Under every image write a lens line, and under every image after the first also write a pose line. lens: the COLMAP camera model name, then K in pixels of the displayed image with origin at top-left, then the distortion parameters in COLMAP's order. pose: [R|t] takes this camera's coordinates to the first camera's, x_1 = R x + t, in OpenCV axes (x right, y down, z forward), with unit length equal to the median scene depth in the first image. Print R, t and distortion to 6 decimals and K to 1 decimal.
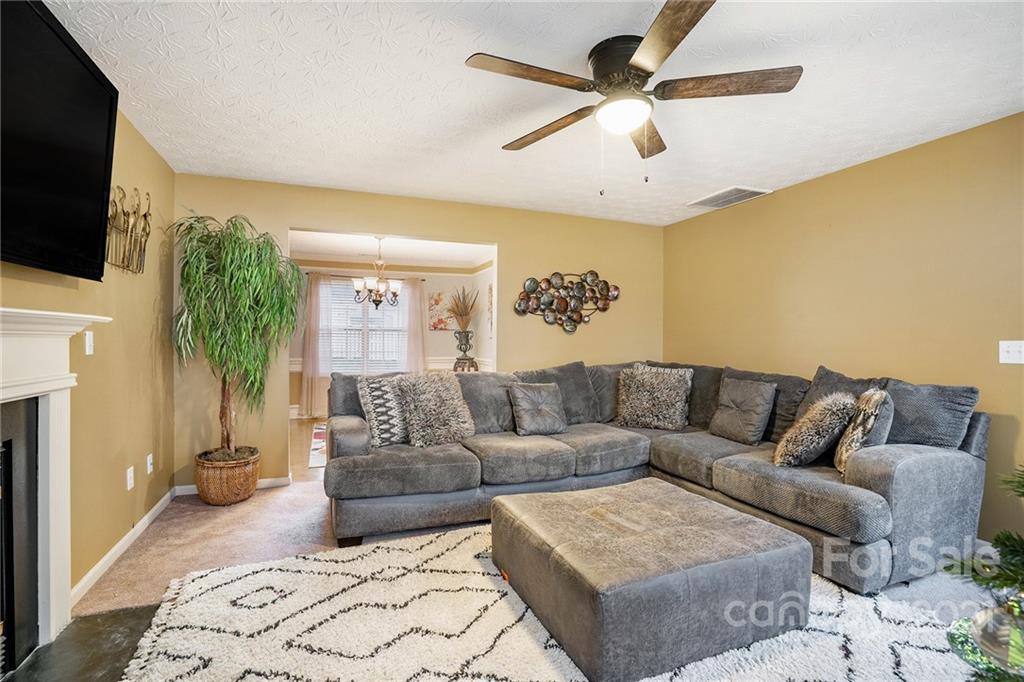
lens RADIAL K [[480.3, 0, 503.2], [0, 480.3, 337.6], [0, 0, 1]] dist [-0.030761, 0.008958]
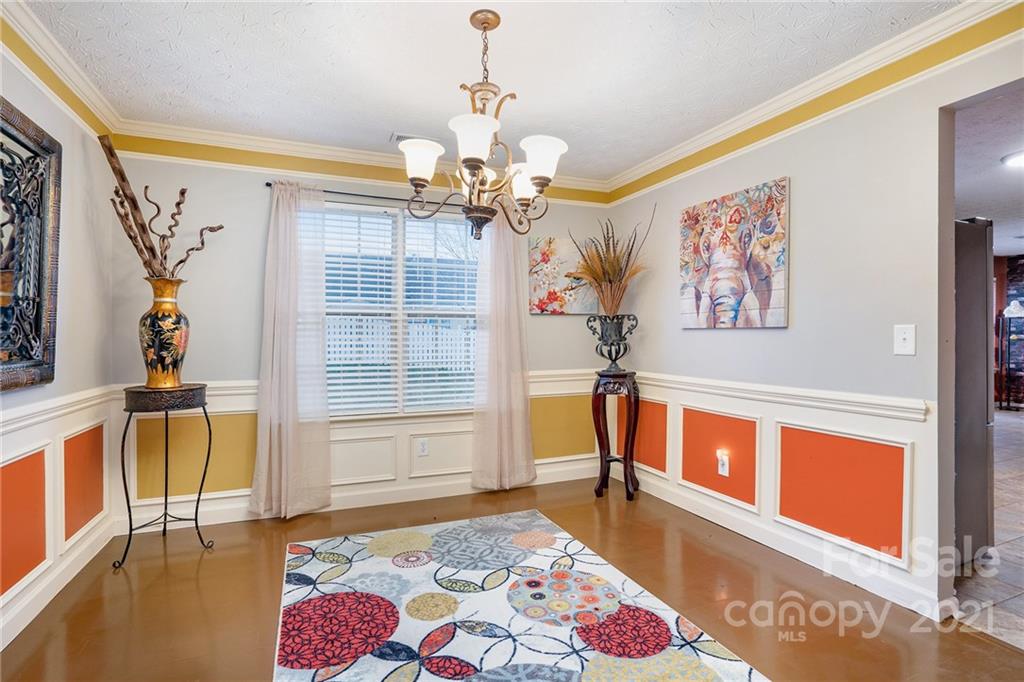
lens RADIAL K [[480.3, 0, 514.6], [0, 480.3, 334.0], [0, 0, 1]] dist [-0.030761, 0.008958]
pose [[0.998419, -0.009095, 0.055476, -0.310629], [0.009379, 0.999944, -0.004871, 0.009059], [-0.055428, 0.005384, 0.998448, 0.816662]]
